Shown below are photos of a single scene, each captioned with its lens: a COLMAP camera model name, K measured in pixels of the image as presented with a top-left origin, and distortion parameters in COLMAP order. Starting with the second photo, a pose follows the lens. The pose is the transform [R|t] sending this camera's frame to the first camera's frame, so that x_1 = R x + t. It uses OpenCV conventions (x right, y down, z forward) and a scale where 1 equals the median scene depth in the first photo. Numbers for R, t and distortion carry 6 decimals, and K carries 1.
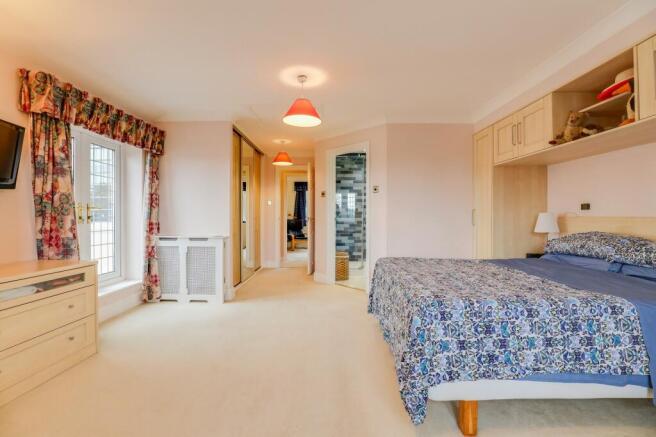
lens RADIAL K [[298.0, 0, 328.0], [0, 298.0, 218.5], [0, 0, 1]] dist [-0.029047, 0.000364]
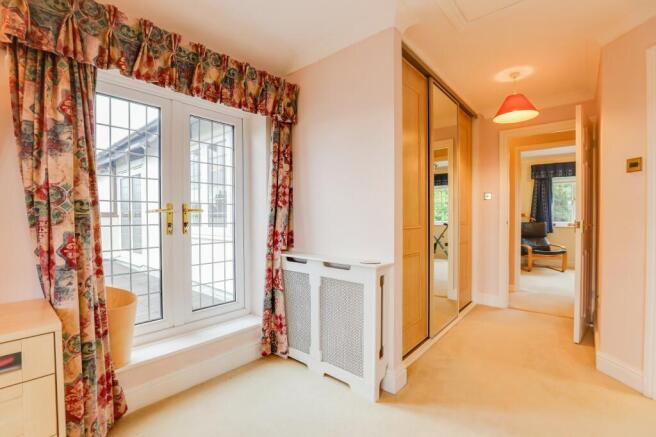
lens RADIAL K [[298.0, 0, 328.0], [0, 298.0, 218.5], [0, 0, 1]] dist [-0.029047, 0.000364]
pose [[0.763825, 0.002350, -0.645419, -0.102745], [-0.001126, 0.999997, 0.002308, -0.015957], [0.645422, -0.001037, 0.763825, 0.582692]]
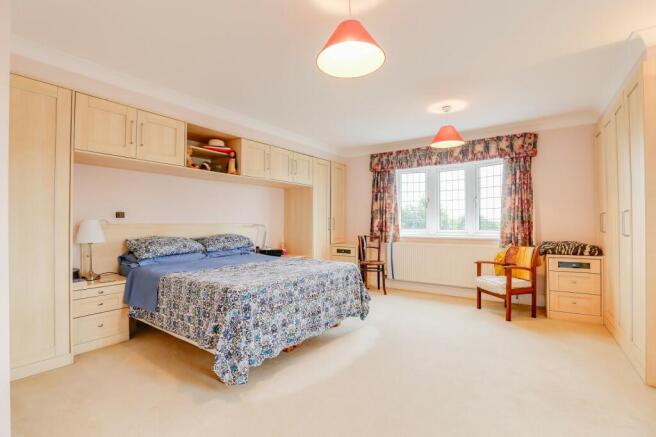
lens RADIAL K [[298.0, 0, 328.0], [0, 298.0, 218.5], [0, 0, 1]] dist [-0.029047, 0.000364]
pose [[-0.826665, 0.002501, 0.562689, -0.580561], [0.000749, 0.999994, -0.003344, -0.035788], [-0.562694, -0.002343, -0.826662, 2.284938]]
